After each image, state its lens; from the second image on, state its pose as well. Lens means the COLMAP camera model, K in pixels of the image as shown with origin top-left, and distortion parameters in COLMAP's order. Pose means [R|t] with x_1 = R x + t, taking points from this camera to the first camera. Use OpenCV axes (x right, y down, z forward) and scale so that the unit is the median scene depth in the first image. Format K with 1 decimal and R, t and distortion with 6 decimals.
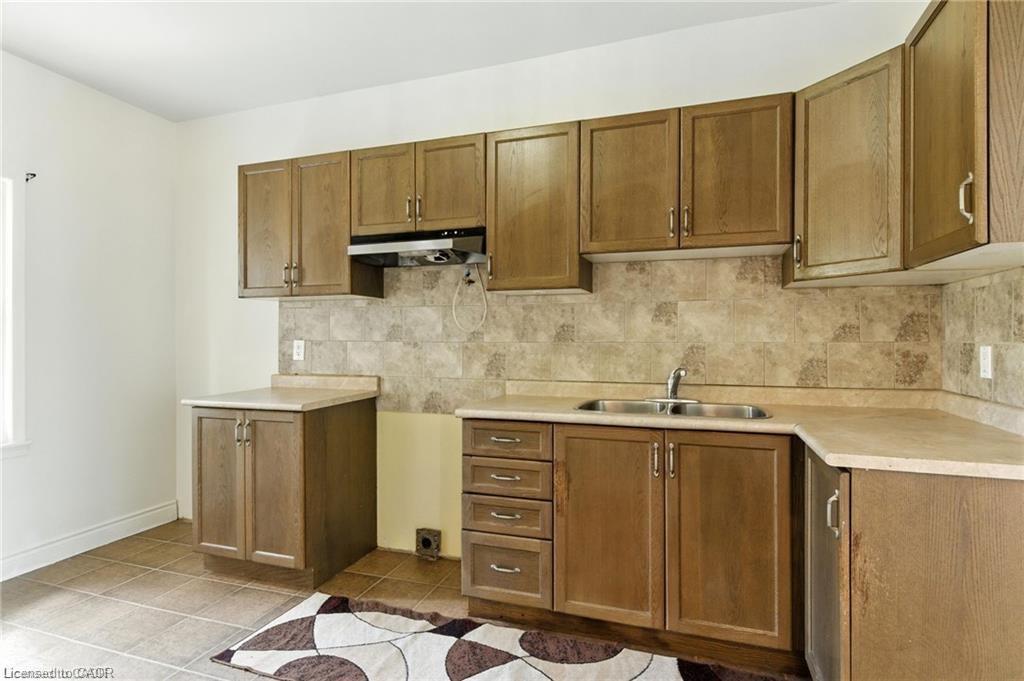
lens RADIAL K [[549.2, 0, 504.9], [0, 549.2, 336.4], [0, 0, 1]] dist [0.007864, -0.005363]
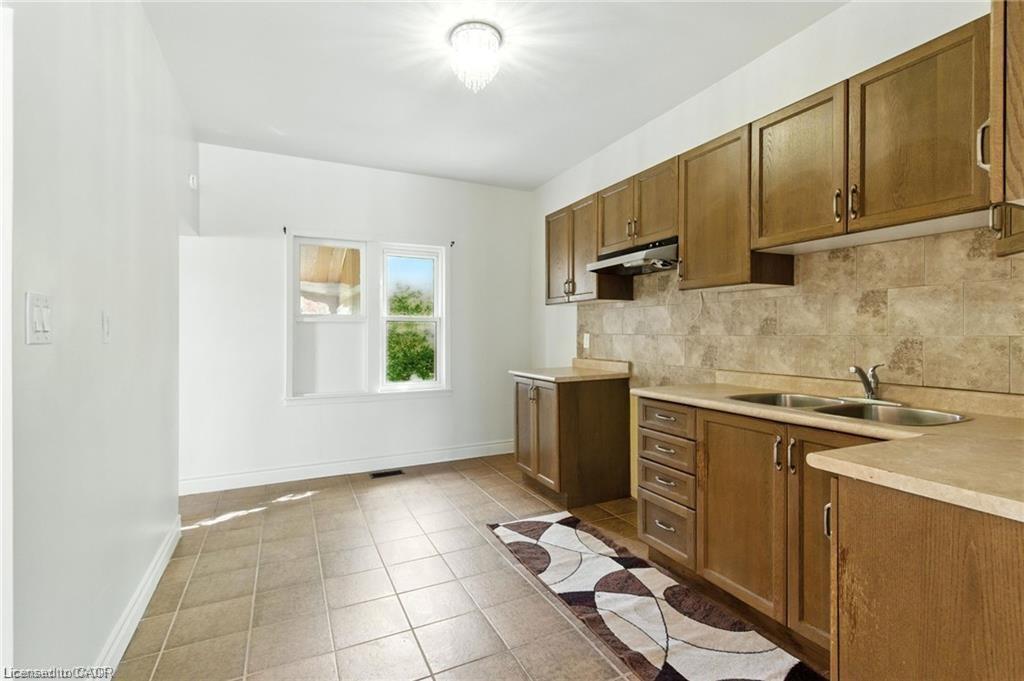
lens RADIAL K [[475.5, 0, 504.9], [0, 475.5, 332.6], [0, 0, 1]] dist [0.003840, -0.001126]
pose [[0.696806, -0.001028, -0.717259, 0.442958], [0.003374, 0.999993, 0.001845, 0.002133], [0.717252, -0.003705, 0.696804, 0.034043]]
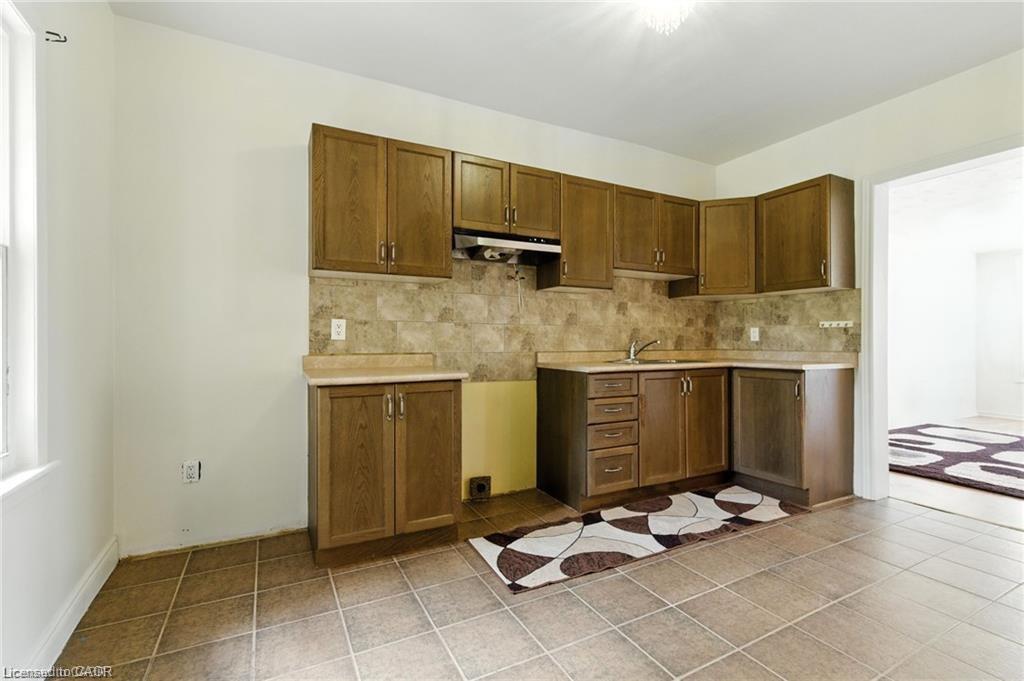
lens RADIAL K [[475.5, 0, 502.3], [0, 475.5, 339.7], [0, 0, 1]] dist [0.003840, -0.001126]
pose [[0.677012, 0.005167, 0.735953, -1.050332], [-0.001921, 0.999984, -0.005253, 0.061919], [-0.735969, 0.002143, 0.677012, 0.296915]]
